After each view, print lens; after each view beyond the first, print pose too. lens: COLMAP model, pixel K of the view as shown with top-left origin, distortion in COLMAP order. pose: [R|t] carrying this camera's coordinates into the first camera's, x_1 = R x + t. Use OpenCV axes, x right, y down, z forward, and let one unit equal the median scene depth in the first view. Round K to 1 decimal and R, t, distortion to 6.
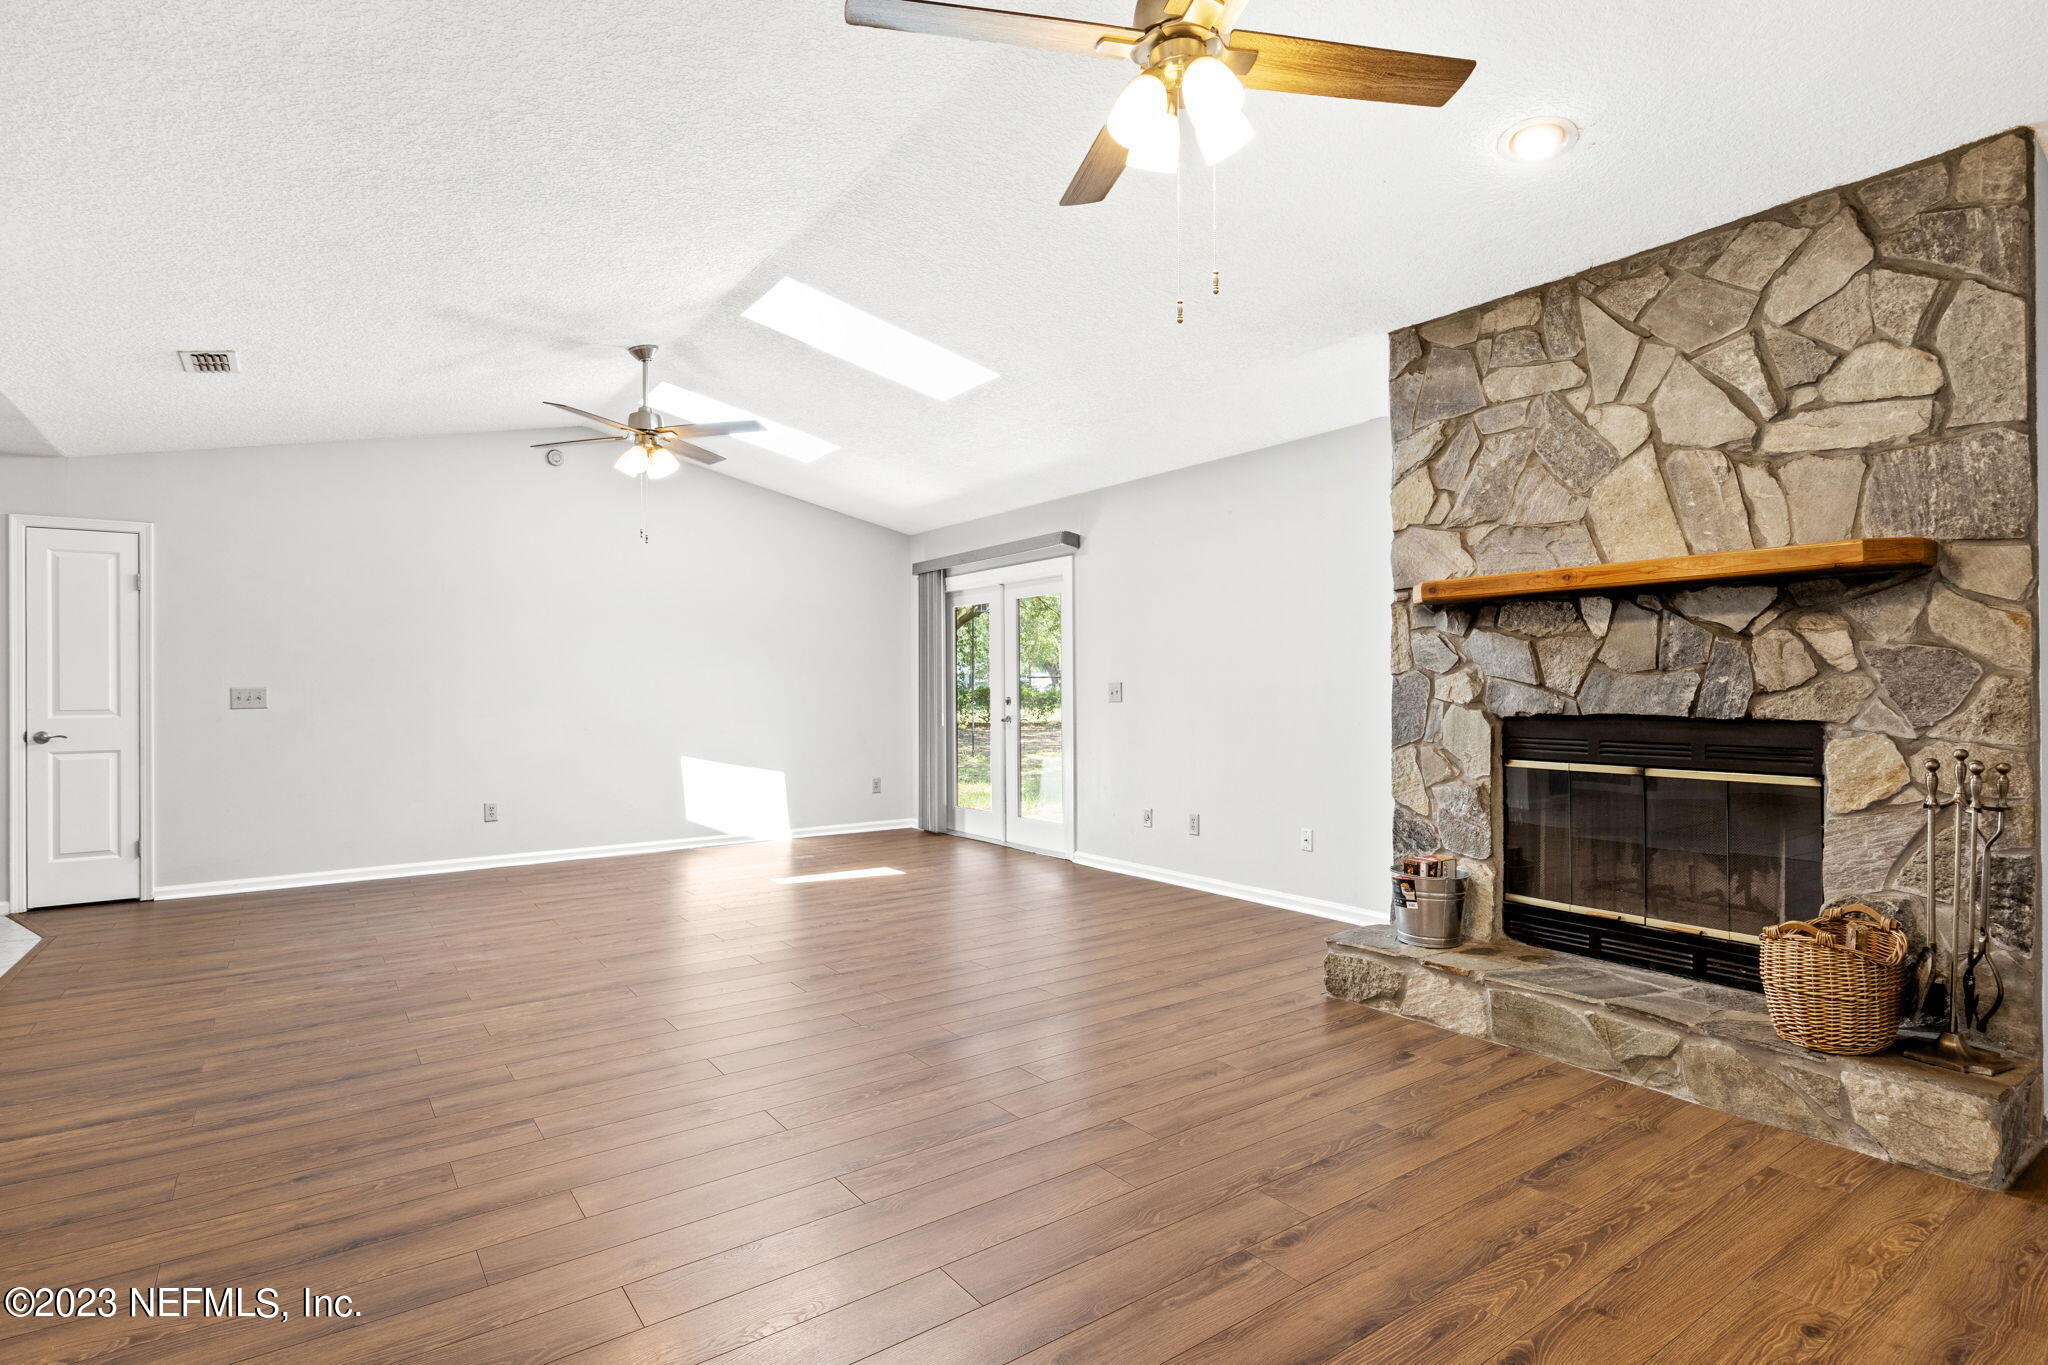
lens RADIAL K [[1015.2, 0, 1022.0], [0, 1015.2, 684.8], [0, 0, 1]] dist [0.003300, 0.000586]
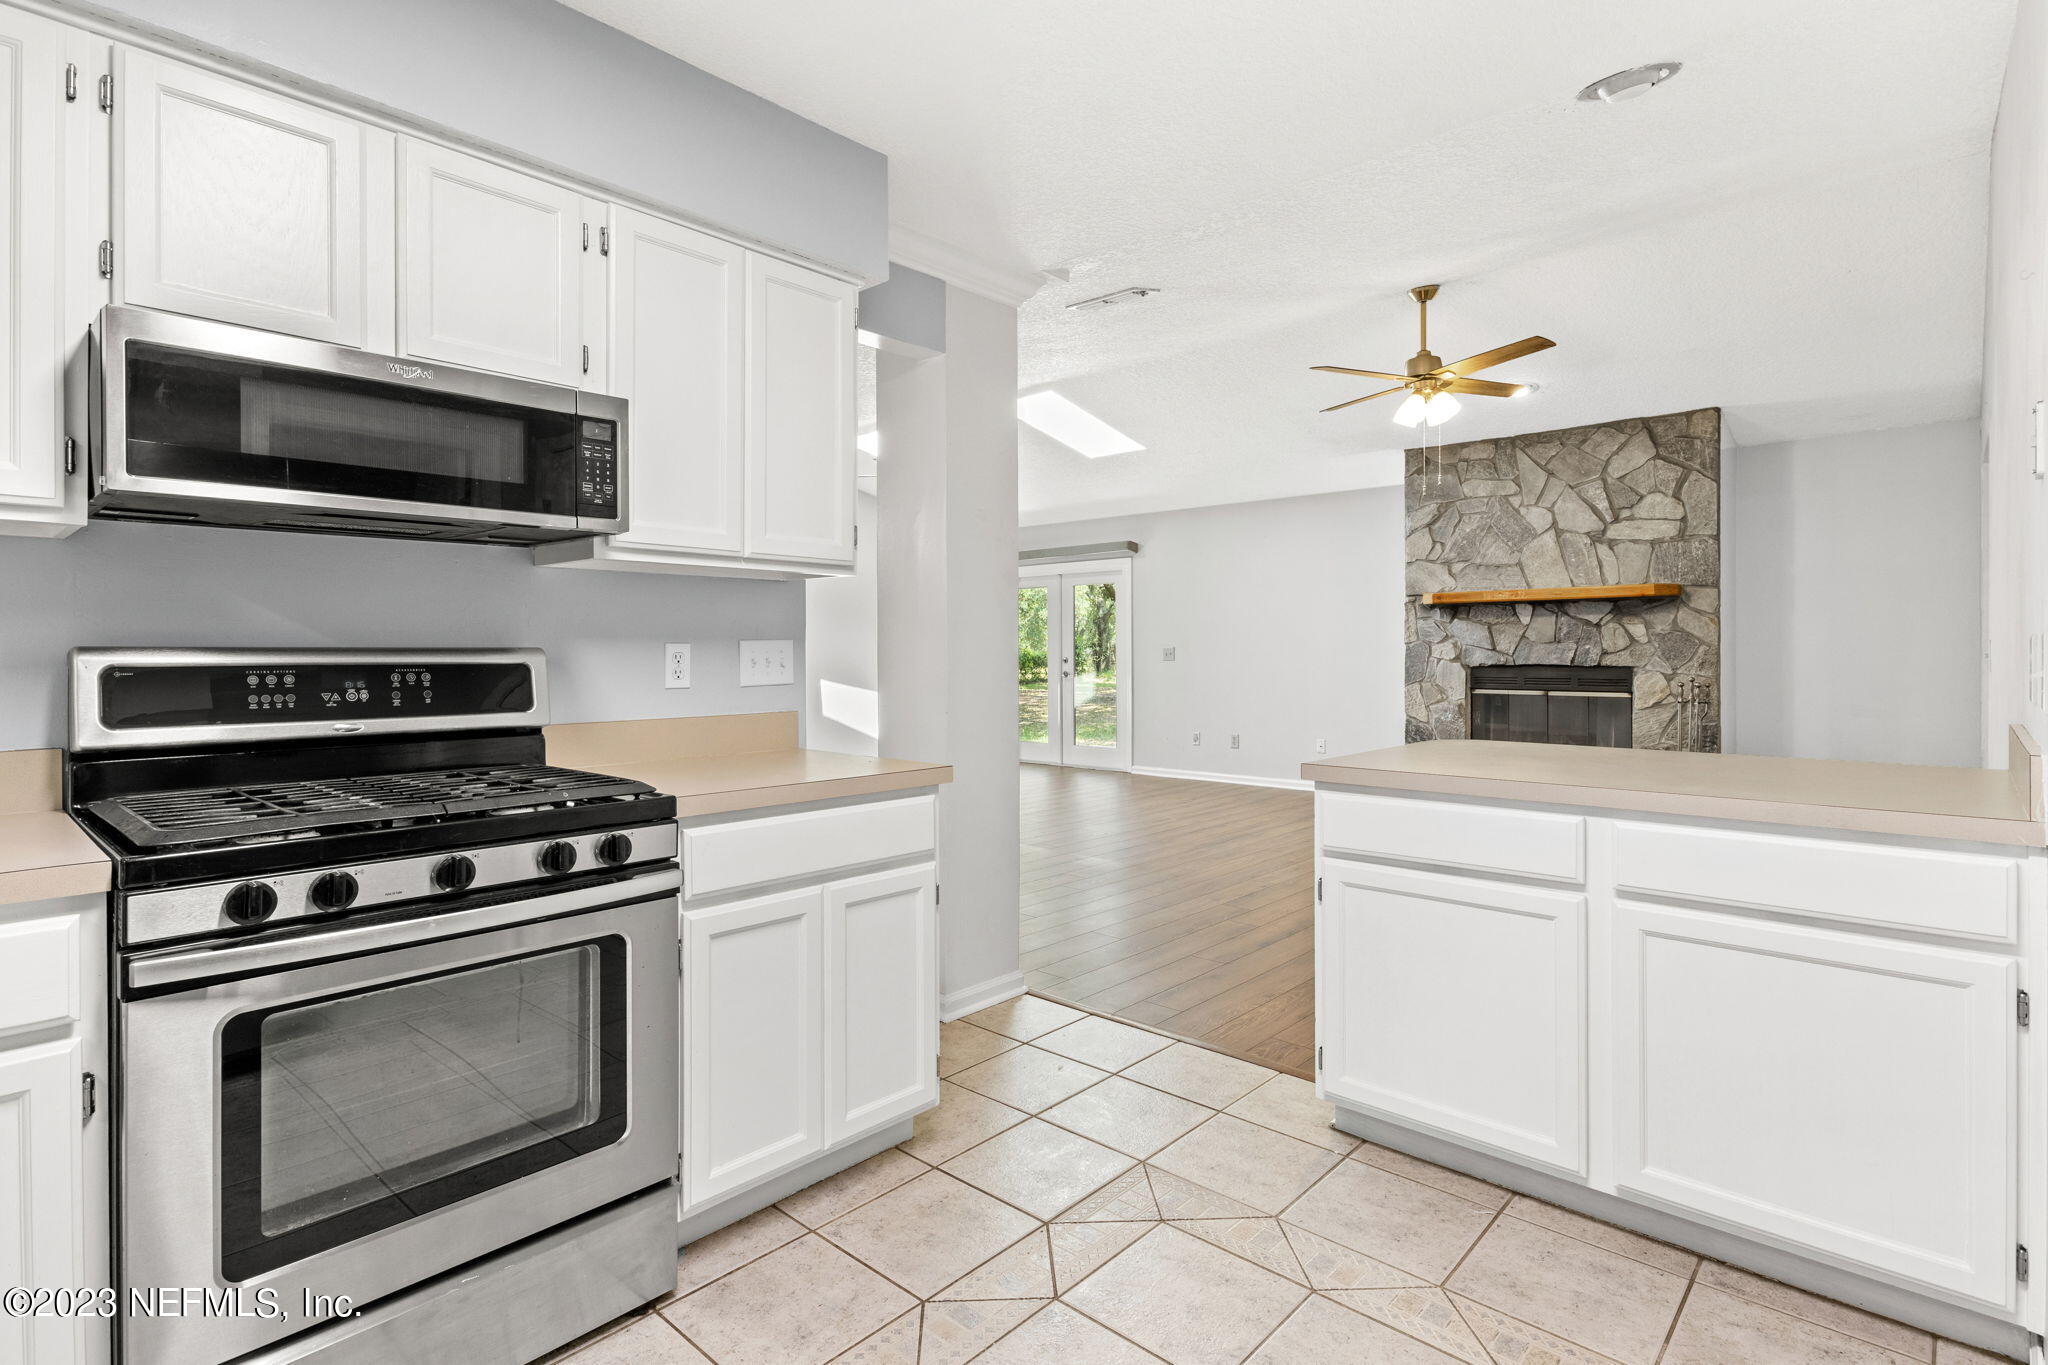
lens RADIAL K [[1015.2, 0, 1015.5], [0, 1015.2, 653.4], [0, 0, 1]] dist [0.003300, 0.000586]
pose [[0.979532, 0.002365, 0.201277, -0.800292], [-0.003169, 0.999988, 0.003668, 0.004095], [-0.201266, -0.004231, 0.979528, -0.727723]]
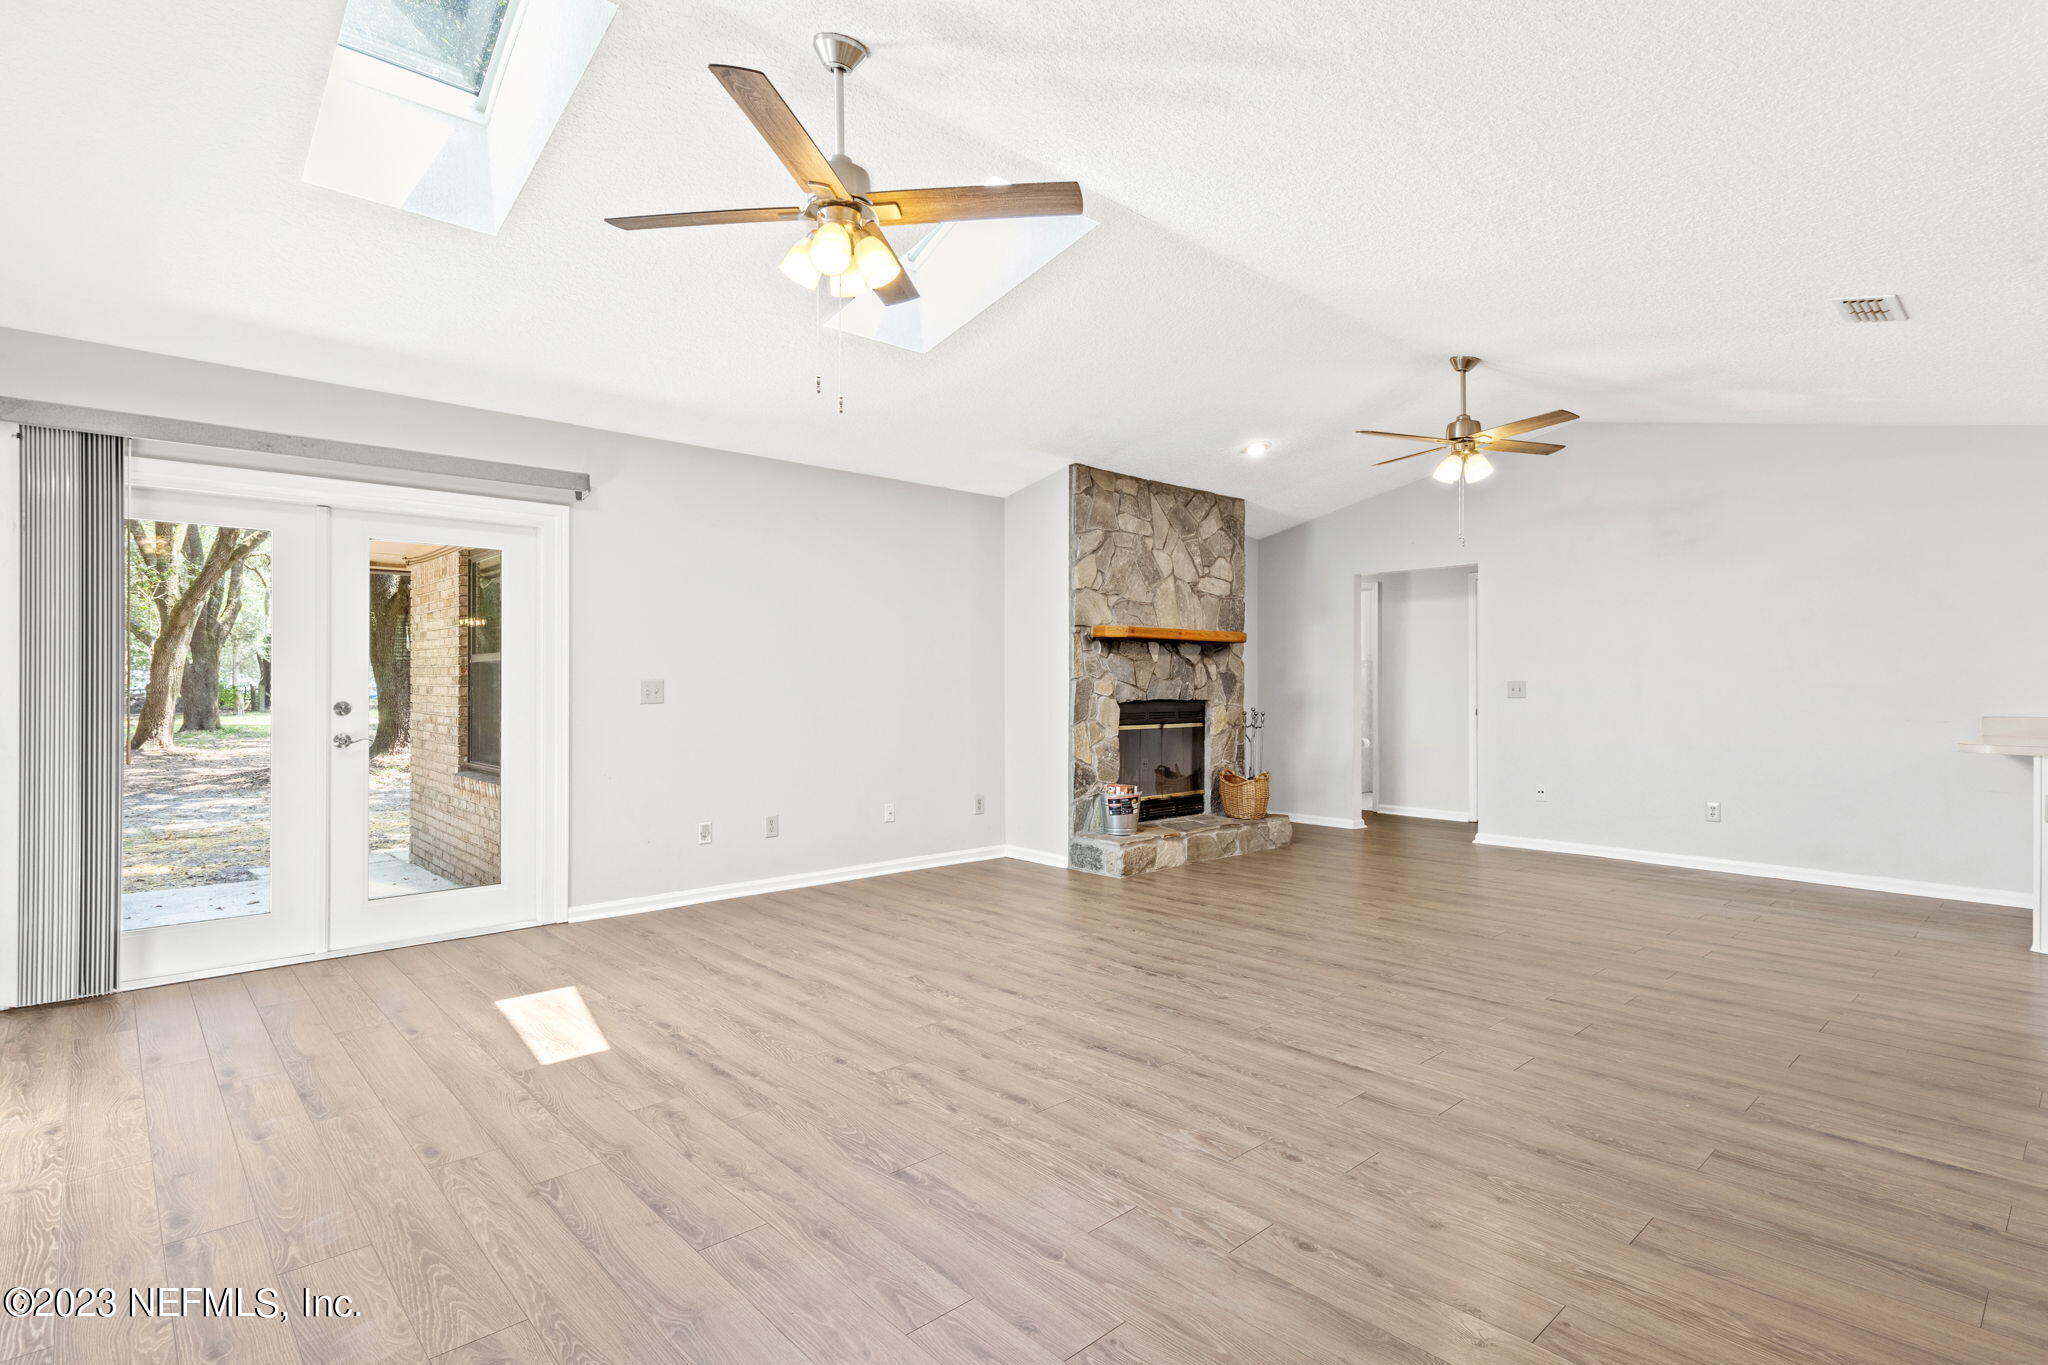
lens RADIAL K [[1015.2, 0, 1022.9], [0, 1015.2, 674.9], [0, 0, 1]] dist [0.003300, 0.000586]
pose [[-0.122674, 0.015777, 0.992322, -1.462134], [-0.001487, 0.999870, -0.016081, 0.012824], [-0.992446, -0.003448, -0.122634, 1.553790]]
